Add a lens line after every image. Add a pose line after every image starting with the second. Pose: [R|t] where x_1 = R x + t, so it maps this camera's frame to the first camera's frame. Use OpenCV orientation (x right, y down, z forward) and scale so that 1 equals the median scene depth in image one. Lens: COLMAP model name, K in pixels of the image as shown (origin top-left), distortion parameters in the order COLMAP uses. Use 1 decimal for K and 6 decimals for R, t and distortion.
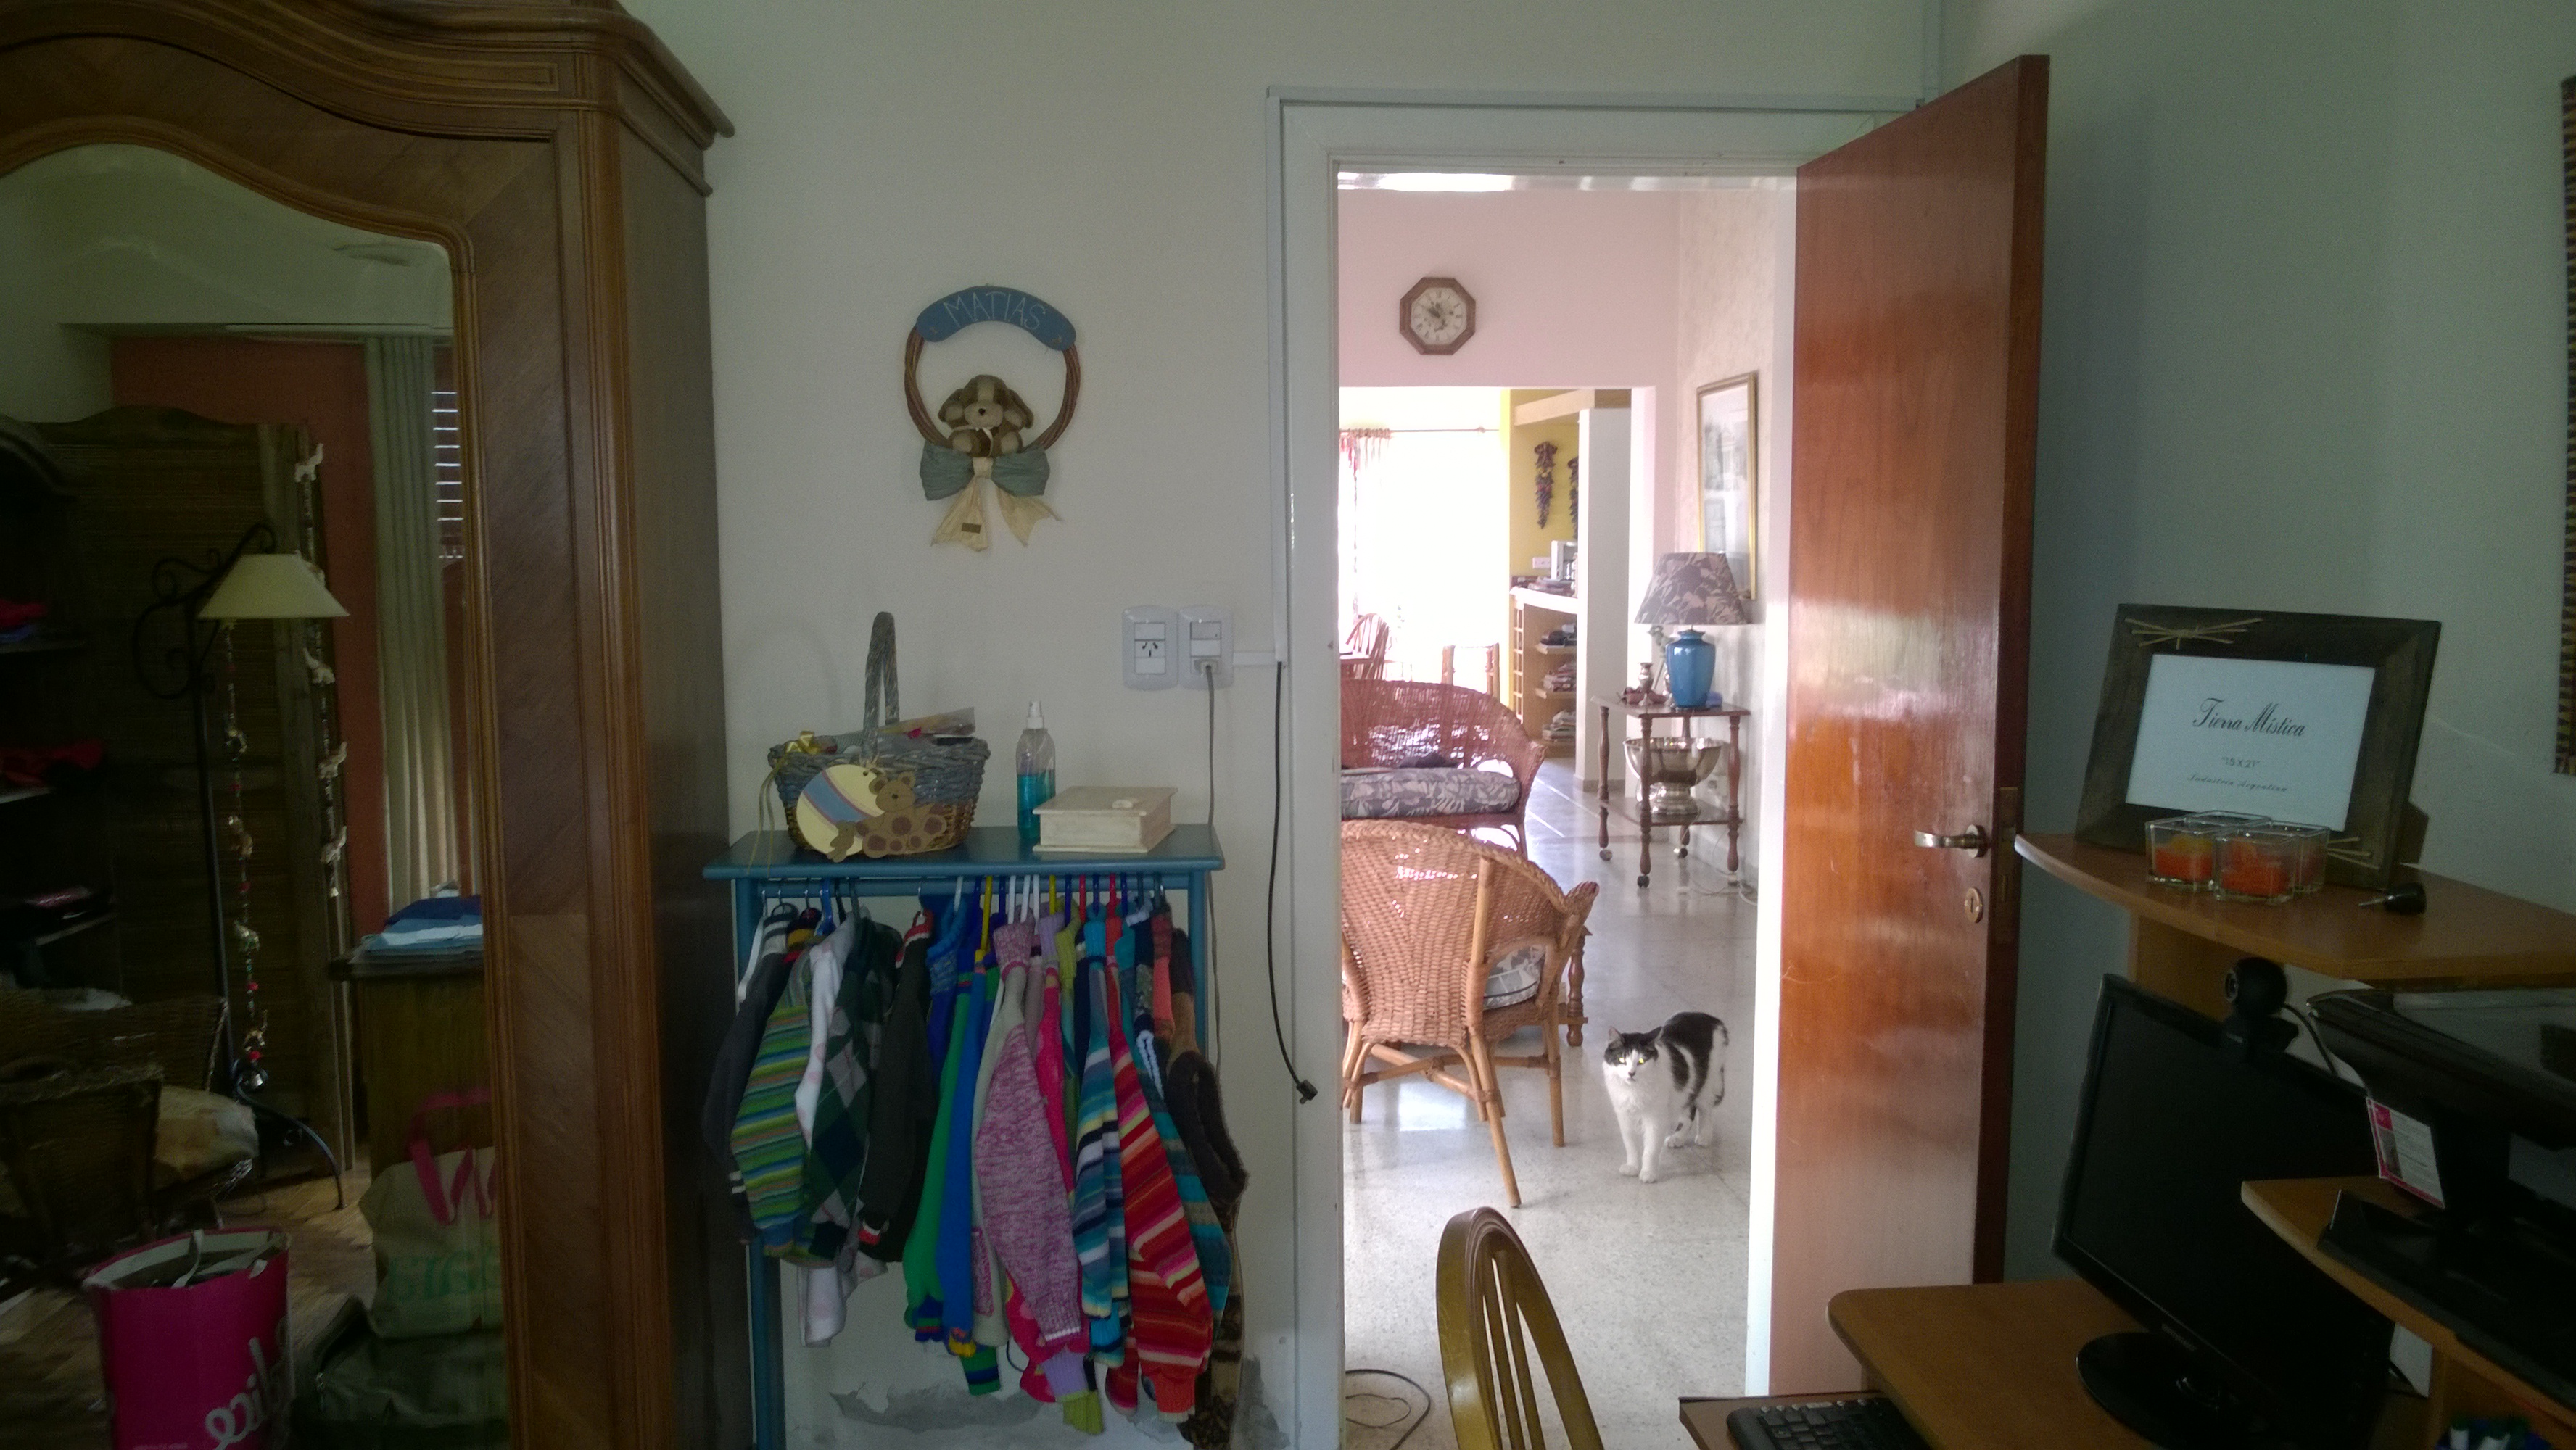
lens RADIAL K [[1997.4, 0, 1283.1], [0, 1997.4, 748.3], [0, 0, 1]] dist [0.000257, -0.005076]
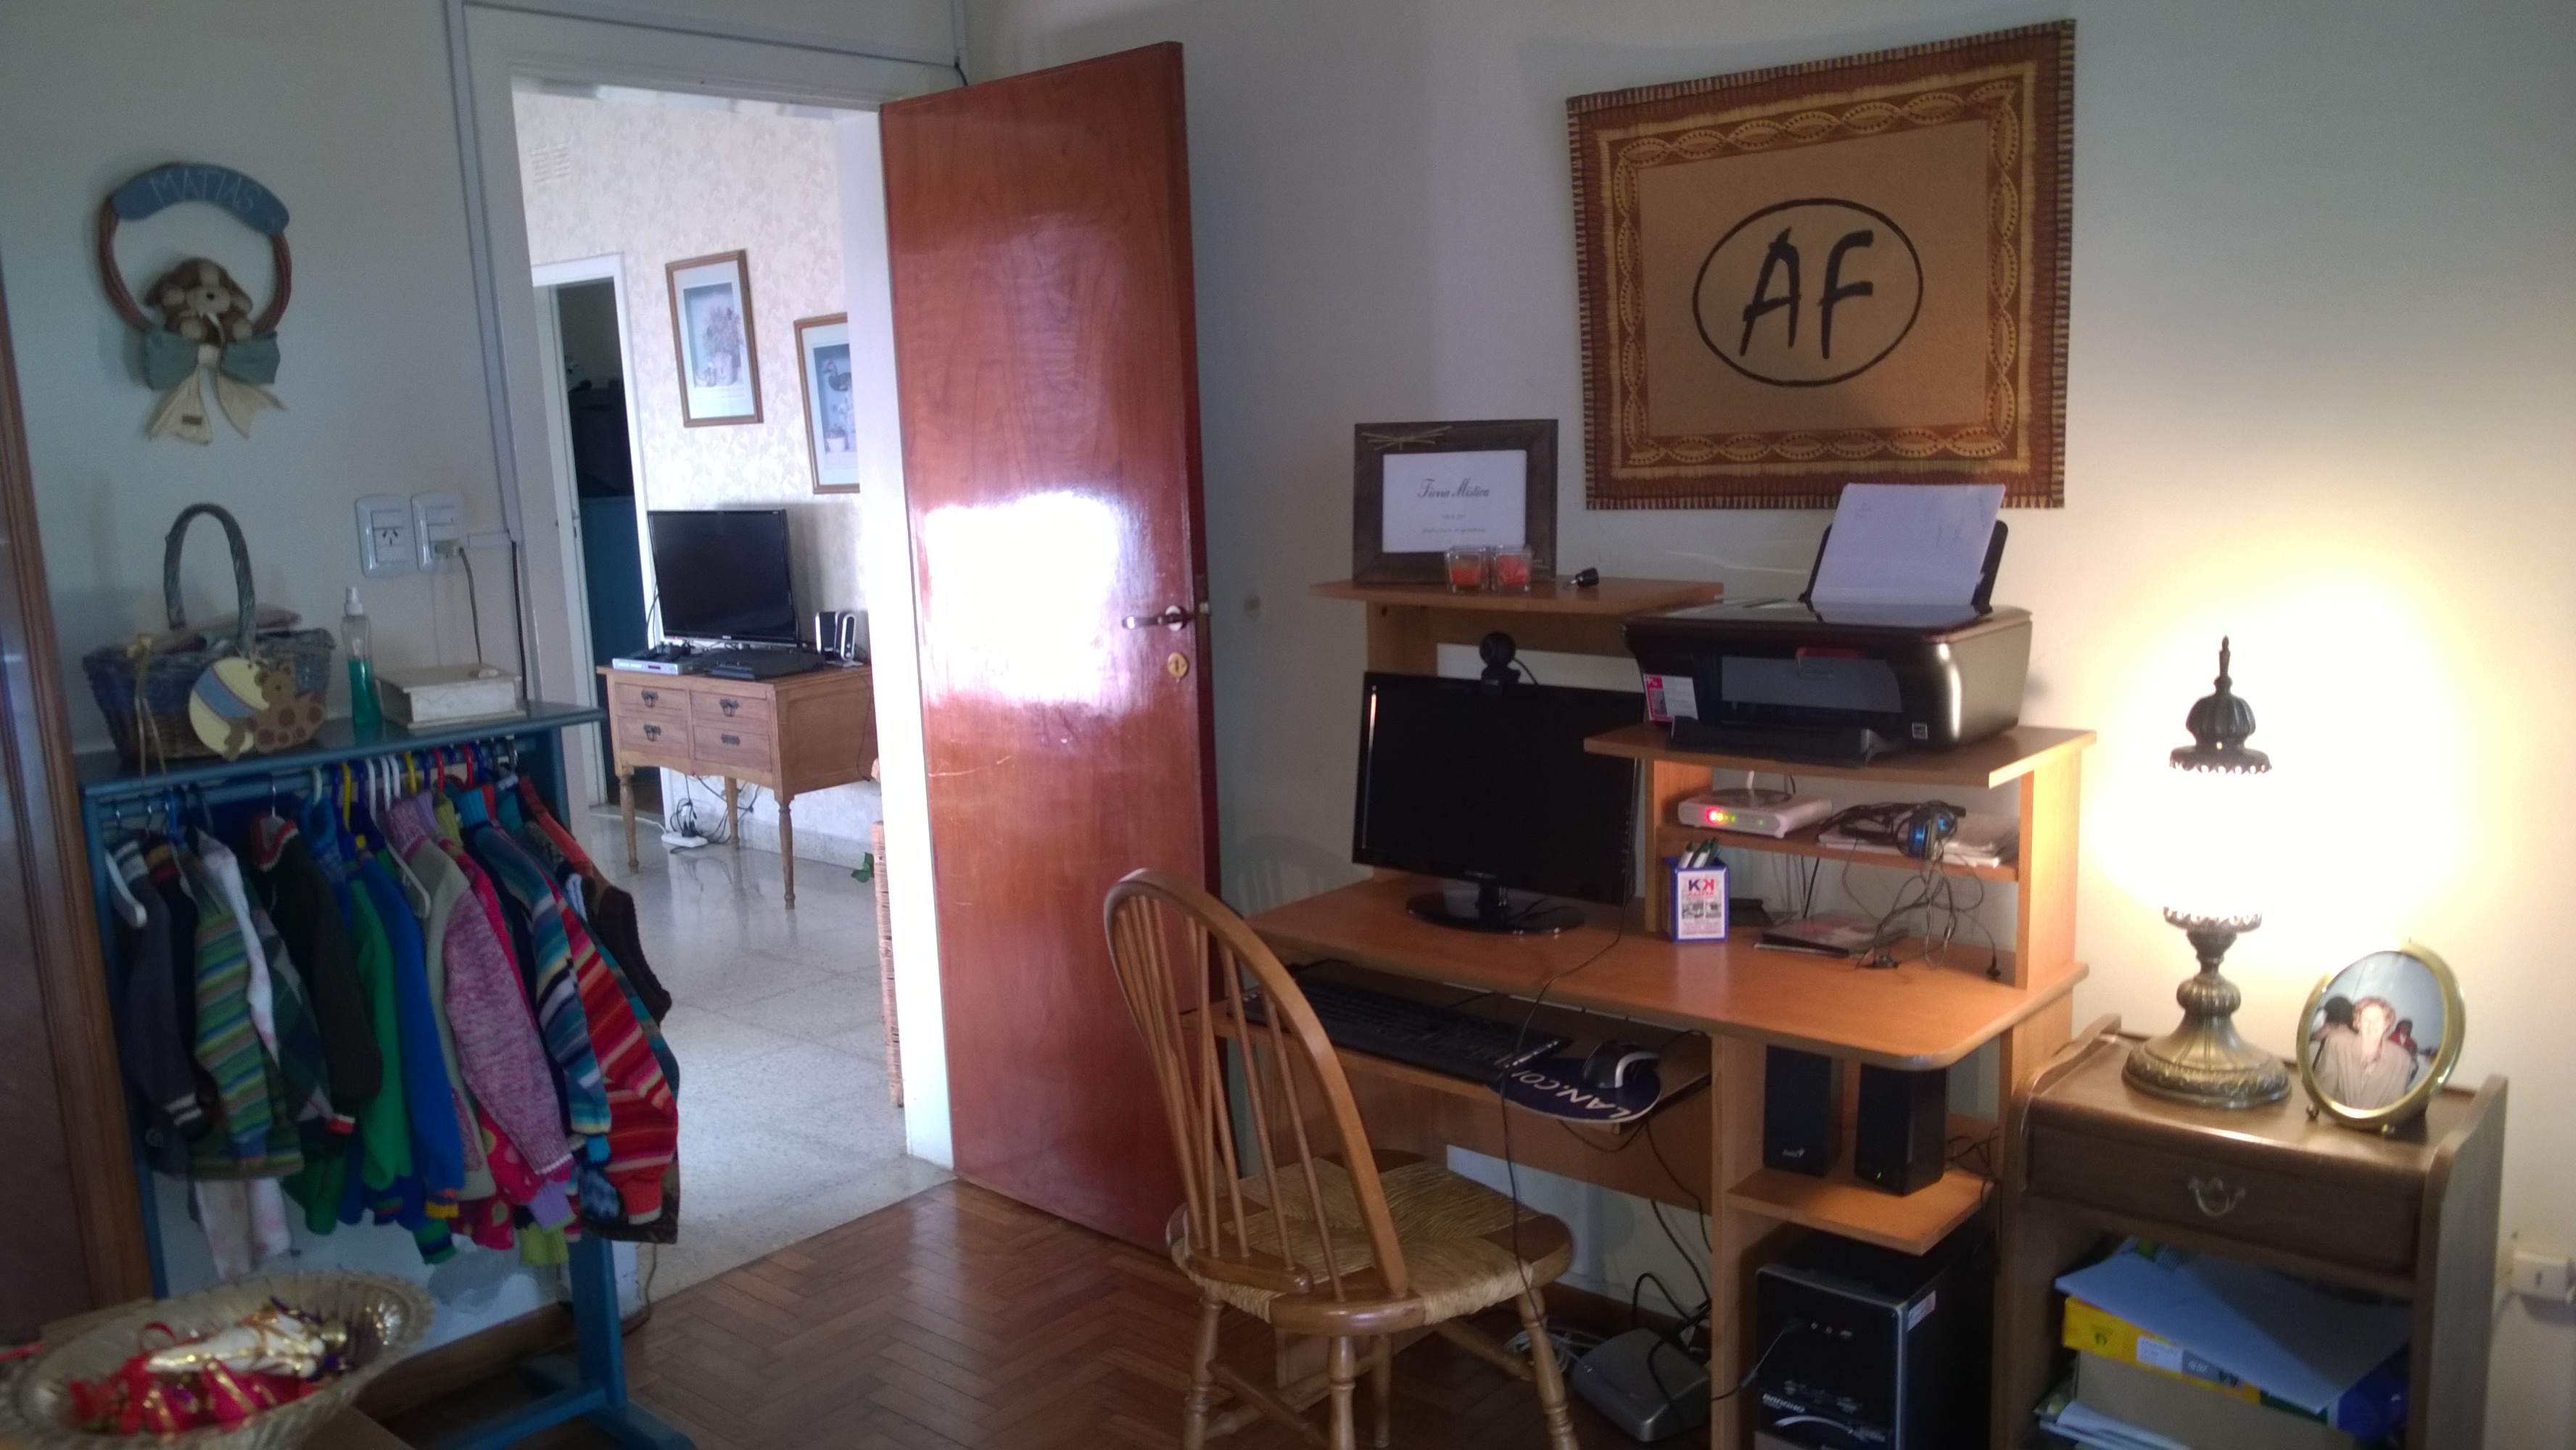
lens RADIAL K [[1997.4, 0, 1293.5], [0, 1997.4, 732.0], [0, 0, 1]] dist [0.000257, -0.005076]
pose [[0.725914, -0.132303, 0.674941, -0.172828], [0.117248, 0.990764, 0.068108, 0.013020], [-0.677719, 0.029695, 0.734722, -0.018048]]
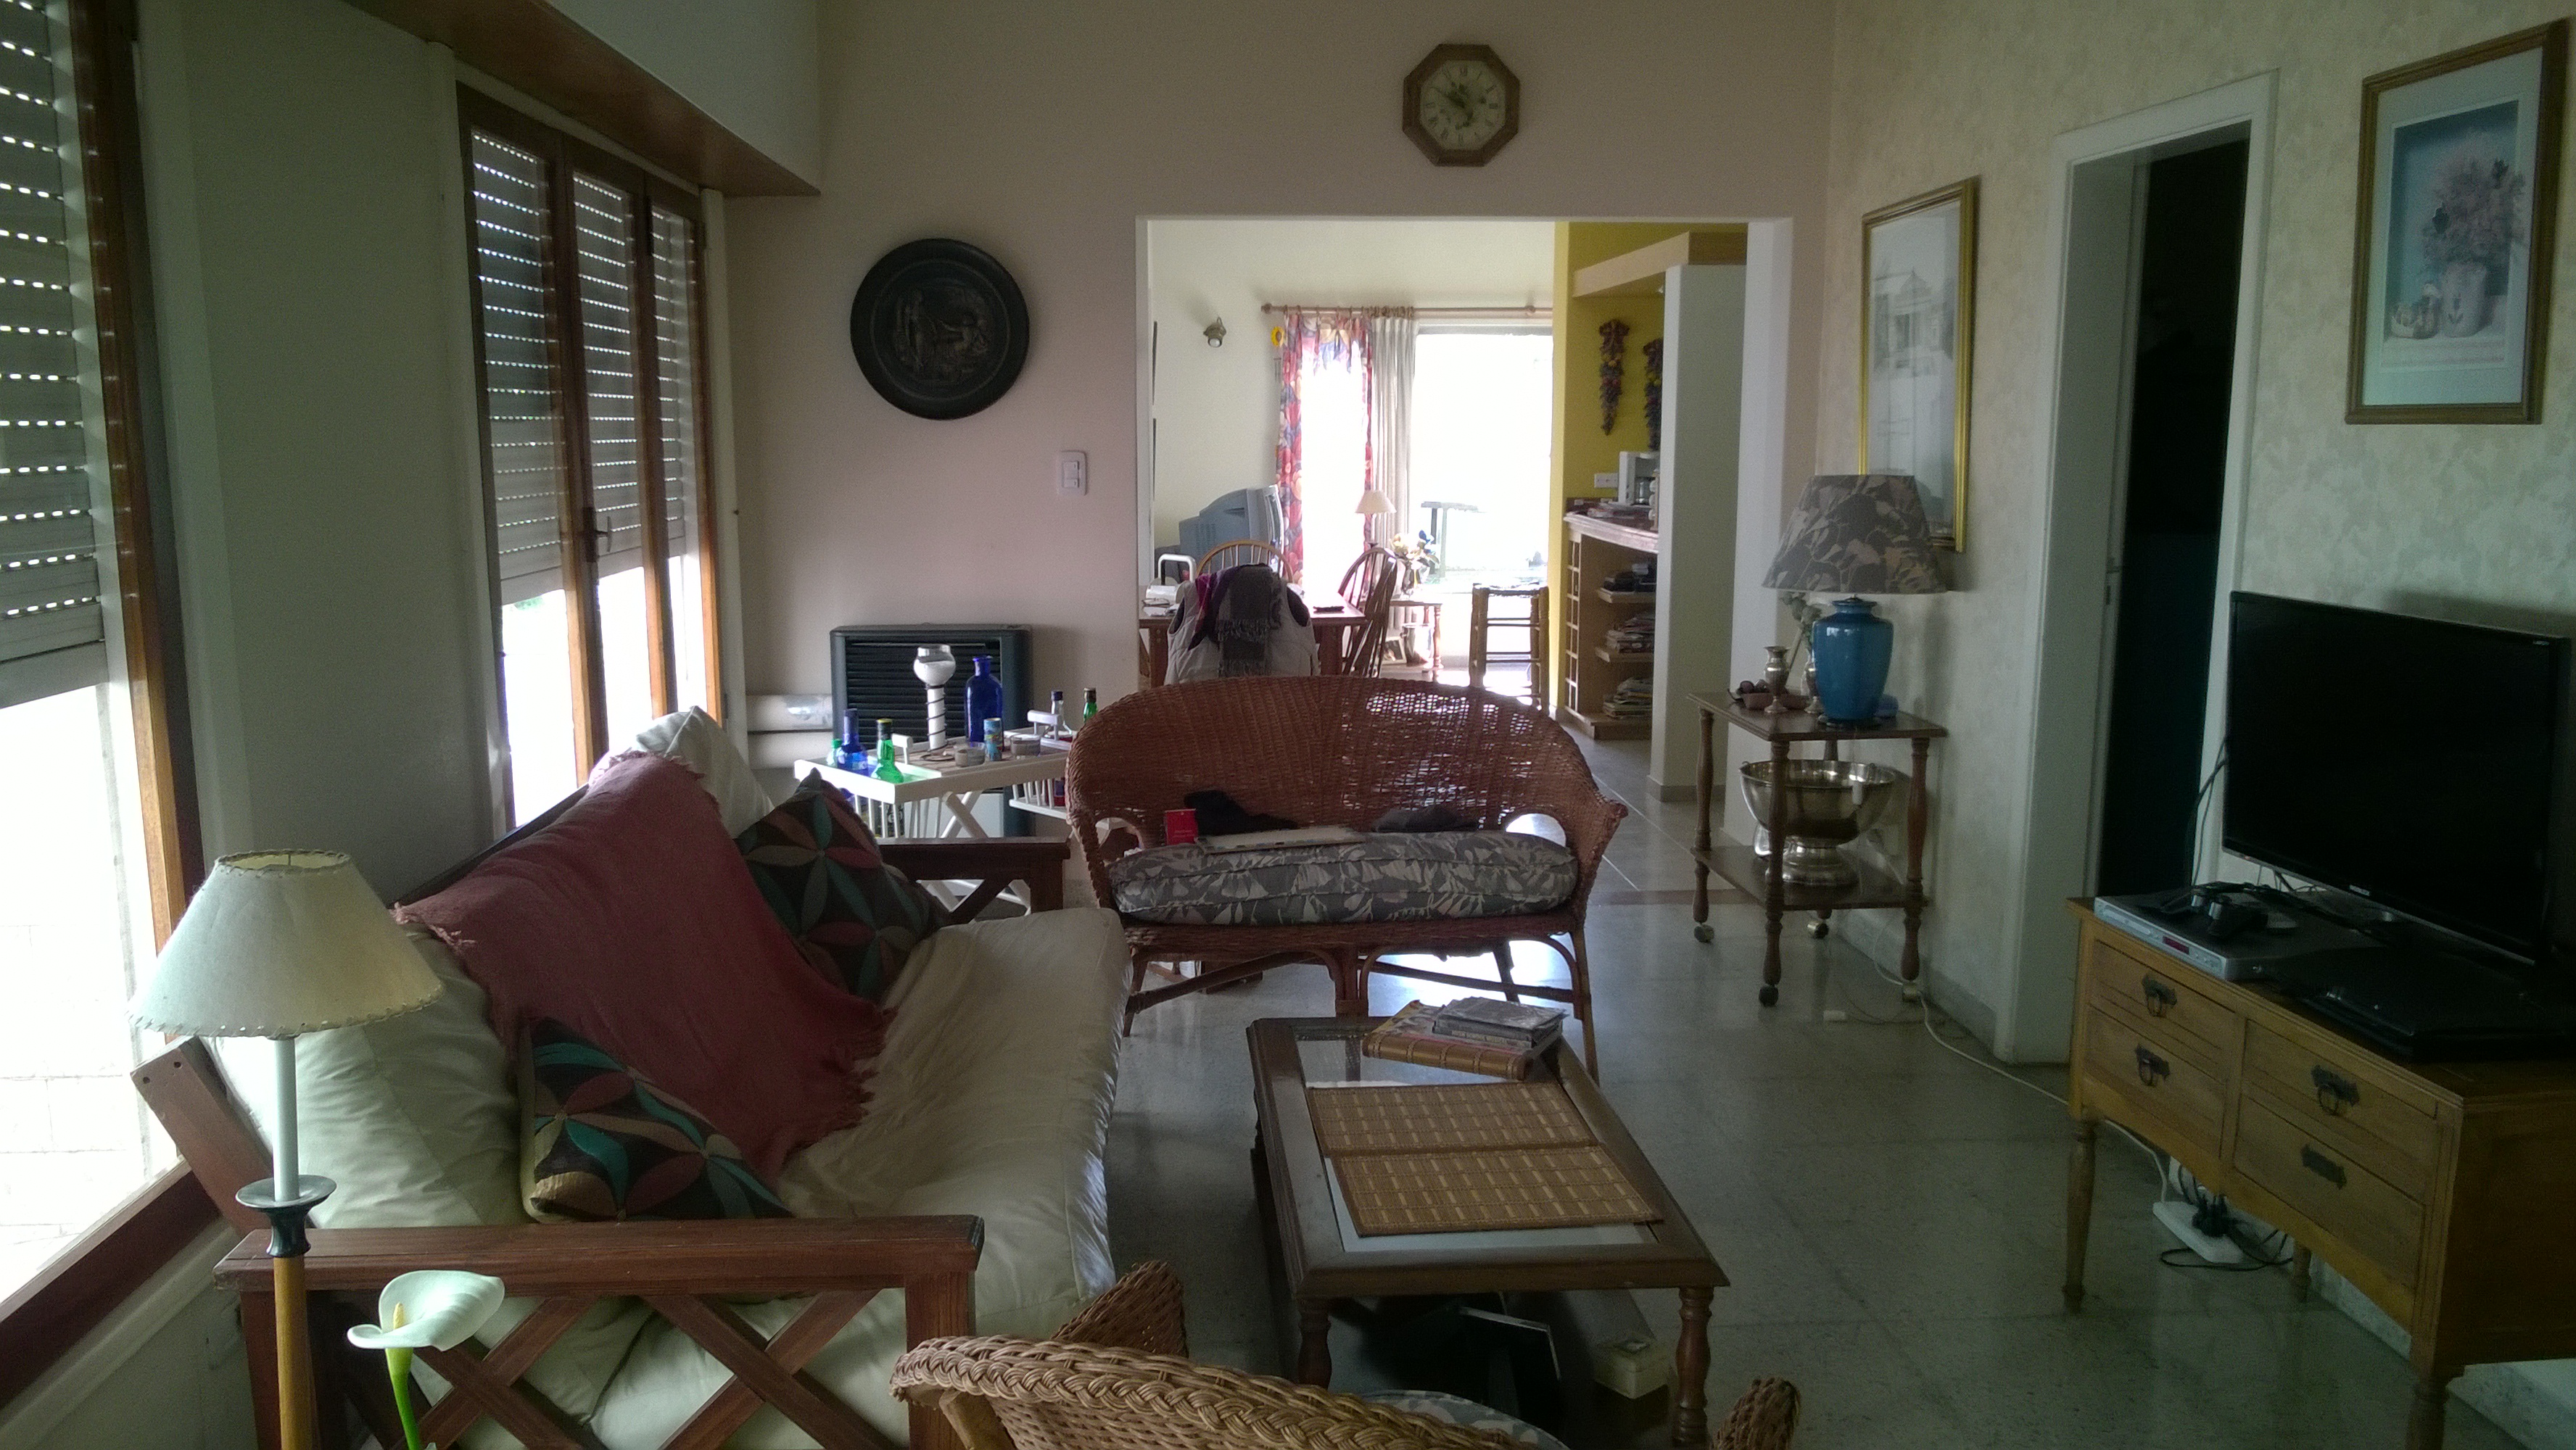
lens RADIAL K [[1997.4, 0, 1285.8], [0, 1997.4, 743.9], [0, 0, 1]] dist [0.000257, -0.005076]
pose [[0.999696, 0.011197, -0.021987, 0.043856], [-0.010198, 0.998934, 0.045022, -0.044125], [0.022468, -0.044784, 0.998744, 0.403140]]
